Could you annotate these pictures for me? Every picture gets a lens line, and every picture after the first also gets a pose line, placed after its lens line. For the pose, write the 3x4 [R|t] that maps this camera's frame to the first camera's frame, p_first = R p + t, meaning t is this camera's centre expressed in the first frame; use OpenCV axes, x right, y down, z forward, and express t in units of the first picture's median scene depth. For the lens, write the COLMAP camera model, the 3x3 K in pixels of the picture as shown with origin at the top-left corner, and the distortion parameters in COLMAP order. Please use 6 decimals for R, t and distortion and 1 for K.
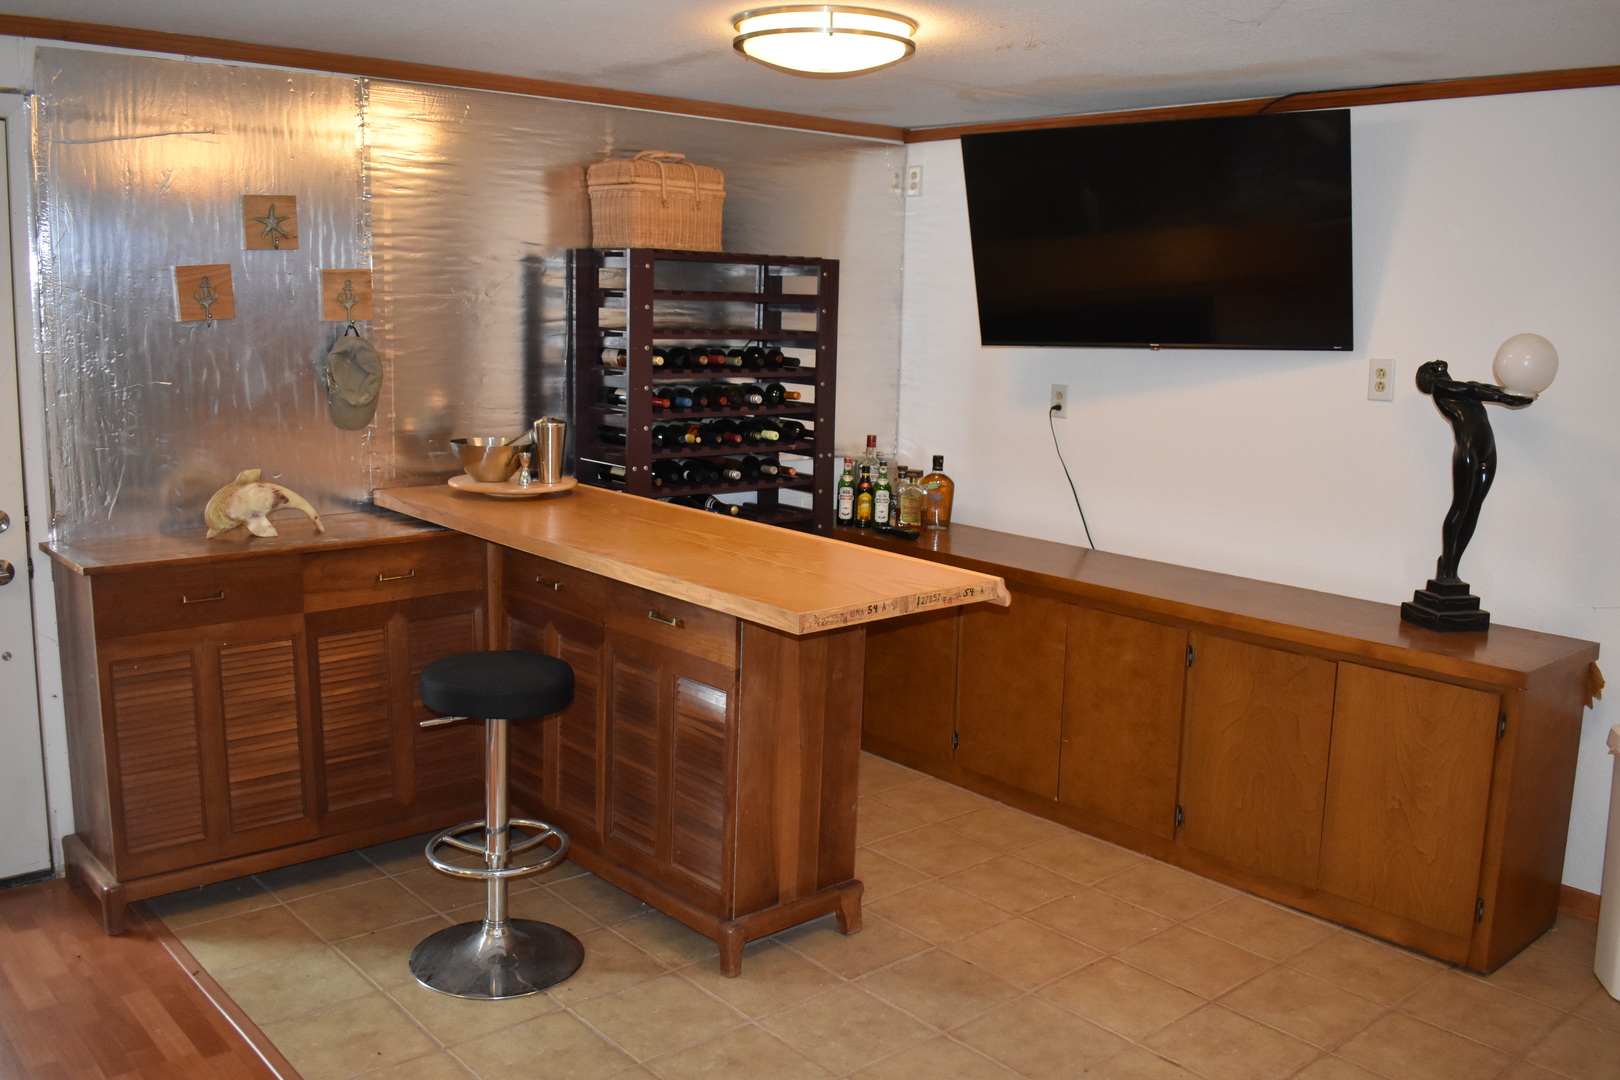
lens RADIAL K [[1430.5, 0, 810.0], [0, 1430.5, 540.0], [0, 0, 1]] dist [-0.107519, 0.006001]
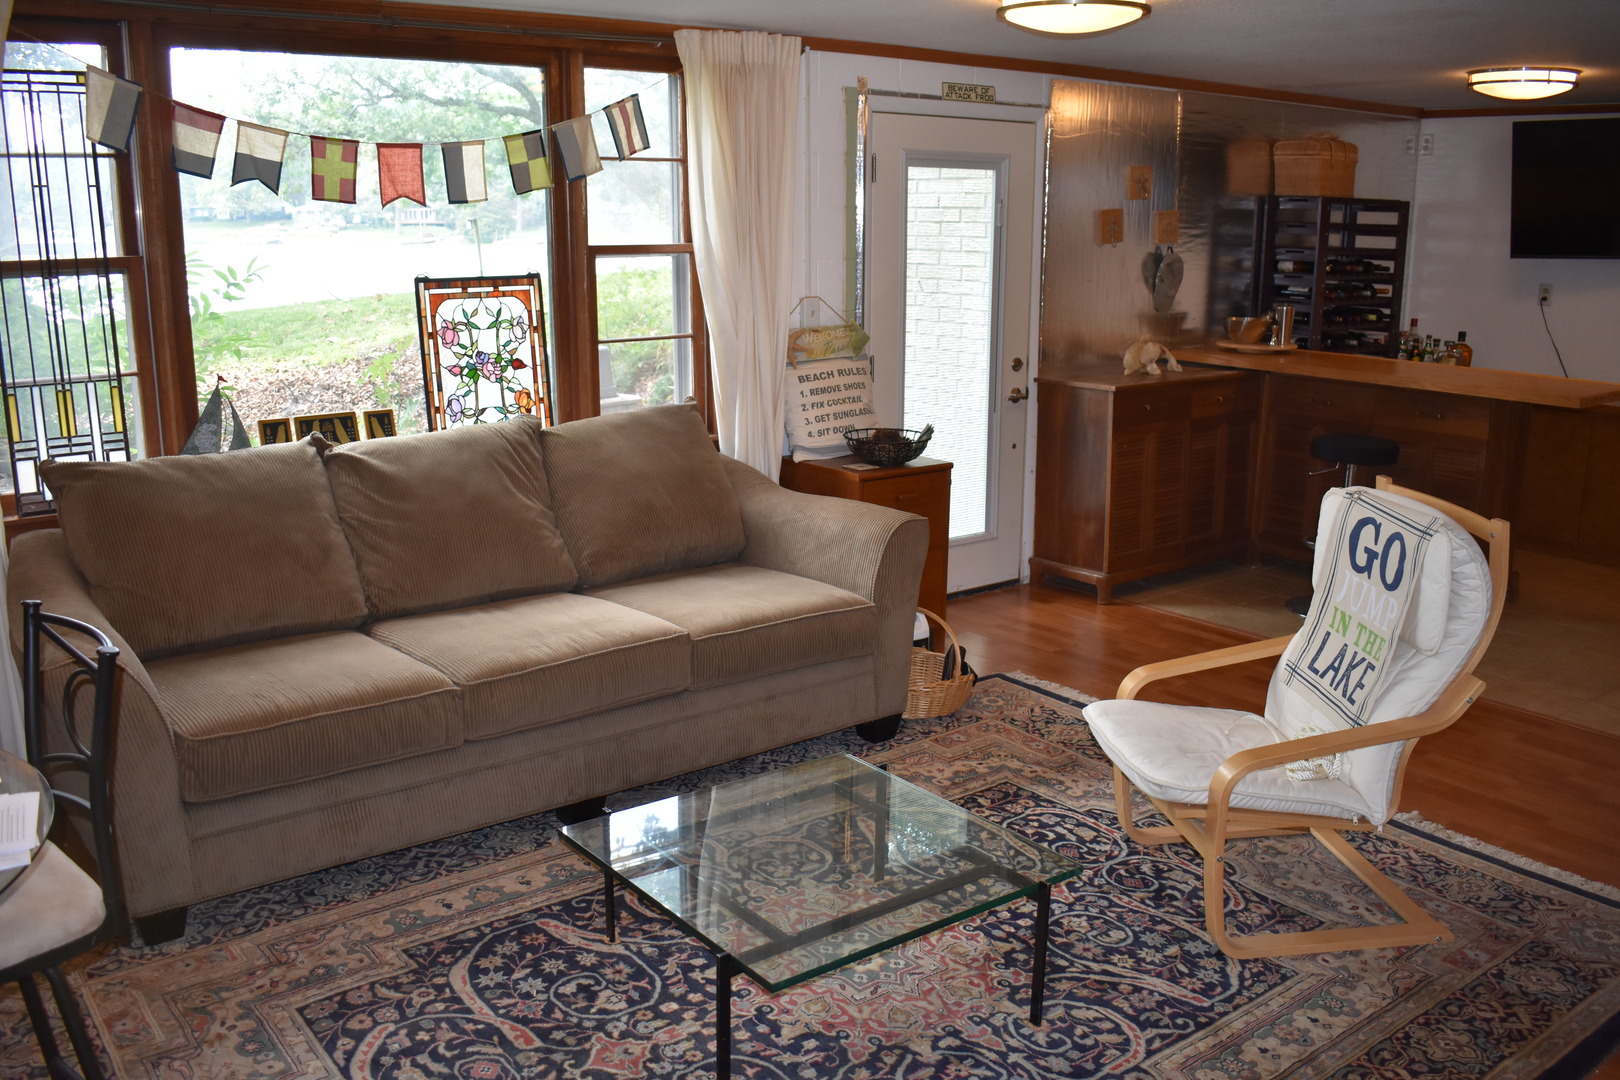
lens RADIAL K [[1381.5, 0, 810.0], [0, 1381.5, 540.0], [0, 0, 1]] dist [-0.092228, 0.004257]
pose [[0.997383, -0.008711, -0.071773, -0.517853], [0.013045, 0.998105, 0.060142, 0.068666], [0.071113, -0.060921, 0.995606, -0.499553]]
